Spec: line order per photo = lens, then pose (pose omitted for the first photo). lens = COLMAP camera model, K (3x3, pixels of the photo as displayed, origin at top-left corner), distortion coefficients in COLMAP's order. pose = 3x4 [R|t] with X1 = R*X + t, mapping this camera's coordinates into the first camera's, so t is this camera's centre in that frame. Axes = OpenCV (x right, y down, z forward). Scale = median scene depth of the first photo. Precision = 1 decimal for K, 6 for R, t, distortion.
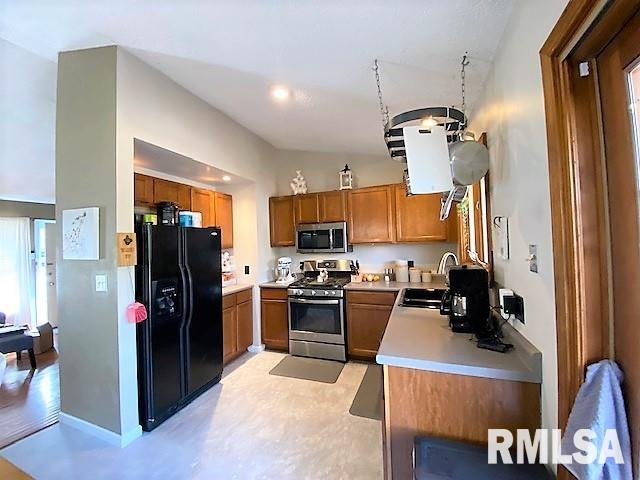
lens RADIAL K [[257.8, 0, 319.3], [0, 257.8, 237.0], [0, 0, 1]] dist [0.046523, -0.034183]
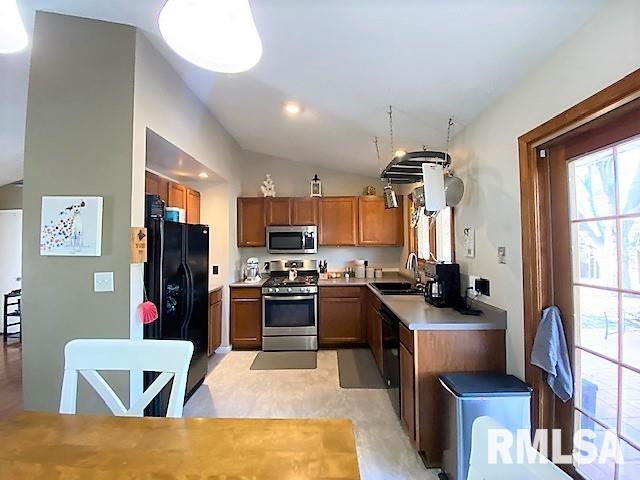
lens RADIAL K [[257.8, 0, 319.3], [0, 257.8, 237.0], [0, 0, 1]] dist [0.046523, -0.034183]
pose [[0.941643, 0.034256, 0.334865, -0.270866], [-0.029938, 0.999389, -0.018050, 0.010021], [-0.335278, 0.006971, 0.942093, -0.059739]]
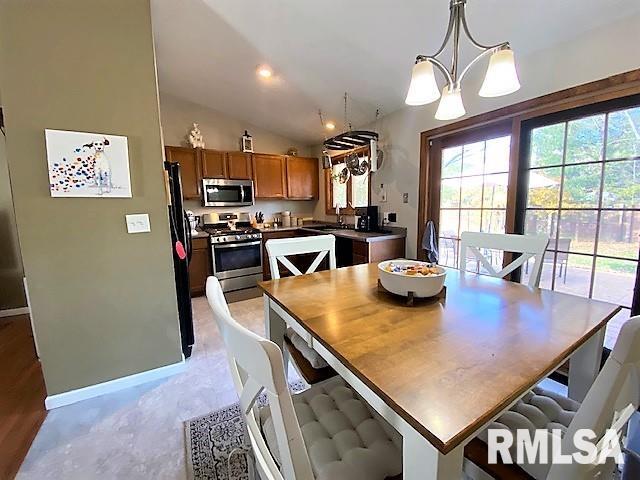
lens RADIAL K [[257.8, 0, 319.3], [0, 257.8, 237.0], [0, 0, 1]] dist [0.046523, -0.034183]
pose [[0.633330, -0.077687, 0.769973, -0.702853], [-0.017422, 0.993265, 0.114547, 0.065963], [-0.773686, -0.085960, 0.627711, -0.052757]]
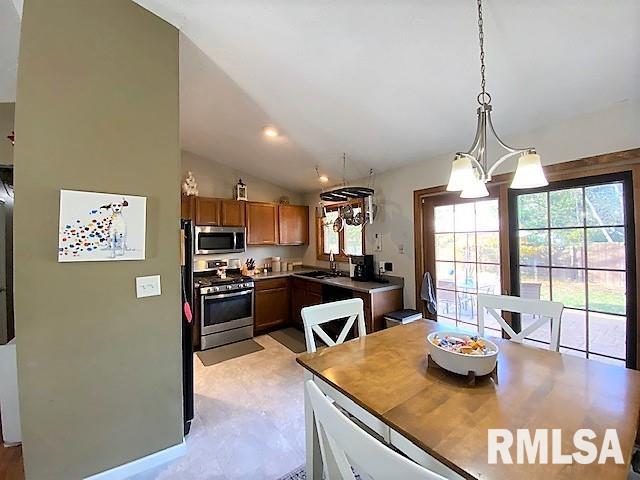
lens RADIAL K [[257.8, 0, 319.3], [0, 257.8, 237.0], [0, 0, 1]] dist [0.046523, -0.034183]
pose [[0.544980, 0.036893, 0.837637, -0.770961], [-0.023316, 0.999312, -0.028844, 0.016061], [-0.838125, -0.003811, 0.545466, 0.033514]]
